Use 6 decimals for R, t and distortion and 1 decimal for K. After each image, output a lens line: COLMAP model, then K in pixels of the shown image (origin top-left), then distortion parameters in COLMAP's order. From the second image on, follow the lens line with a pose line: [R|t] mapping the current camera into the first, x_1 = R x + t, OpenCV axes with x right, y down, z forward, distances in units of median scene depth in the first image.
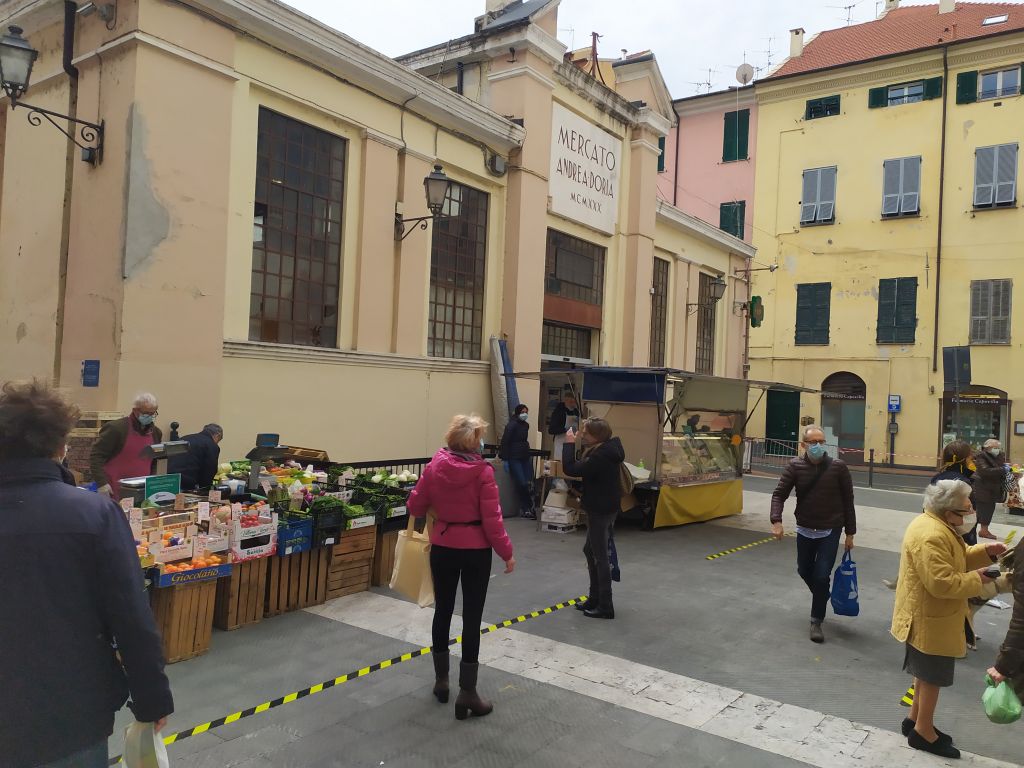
lens RADIAL K [[784.9, 0, 515.5], [0, 784.9, 360.1], [0, 0, 1]] dist [0.067652, -0.001889]
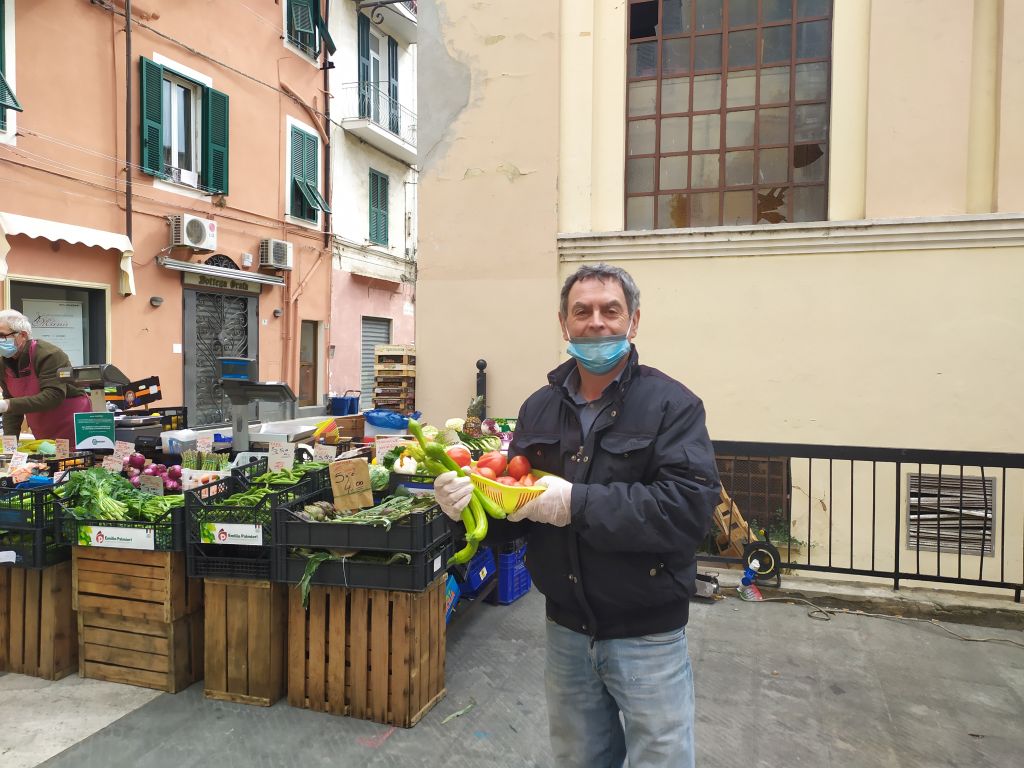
lens RADIAL K [[784.9, 0, 515.5], [0, 784.9, 360.1], [0, 0, 1]] dist [0.067652, -0.001889]
pose [[0.301866, -0.027272, -0.952960, 0.248224], [0.048384, 0.998741, -0.013256, 0.088212], [0.952122, -0.042106, 0.302806, 0.811775]]
